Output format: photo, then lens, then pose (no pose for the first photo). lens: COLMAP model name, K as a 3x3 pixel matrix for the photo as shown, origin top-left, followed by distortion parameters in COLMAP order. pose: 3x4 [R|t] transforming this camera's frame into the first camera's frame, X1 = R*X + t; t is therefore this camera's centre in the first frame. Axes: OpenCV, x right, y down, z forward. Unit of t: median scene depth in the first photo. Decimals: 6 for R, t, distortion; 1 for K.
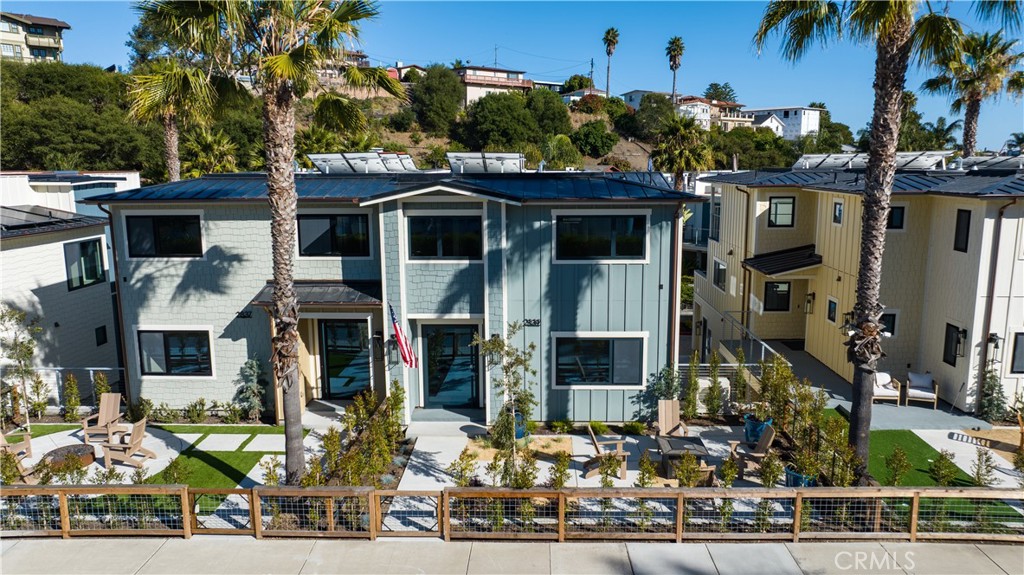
lens RADIAL K [[726.3, 0, 512.0], [0, 726.3, 287.5], [0, 0, 1]] dist [-0.037733, 0.042862]
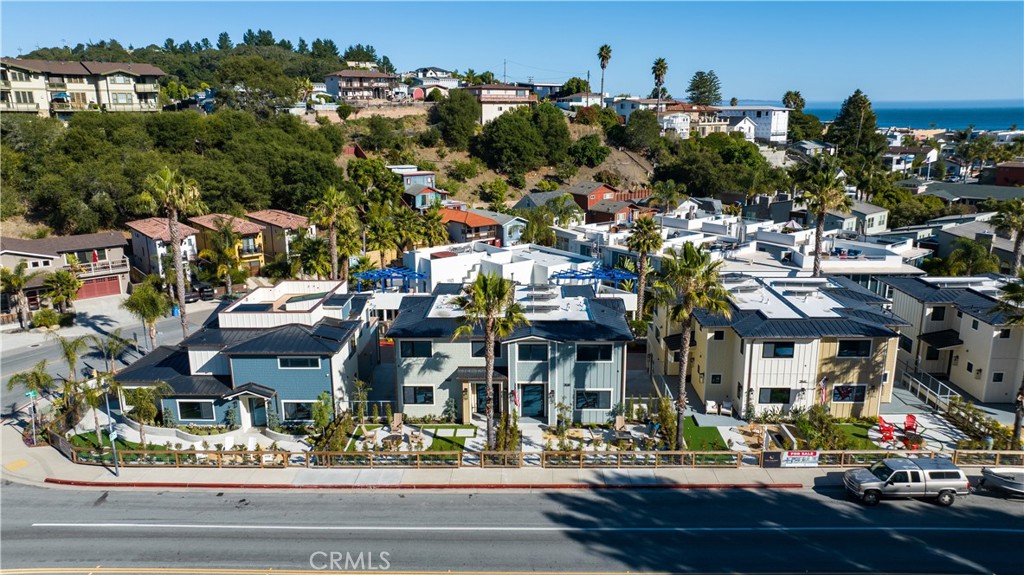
lens RADIAL K [[714.2, 0, 512.0], [0, 714.2, 287.5], [0, 0, 1]] dist [-0.007069, -0.002653]
pose [[0.999977, -0.002590, 0.006310, -0.171536], [0.002174, 0.997873, 0.065156, -0.433769], [-0.006465, -0.065141, 0.997855, -1.398486]]
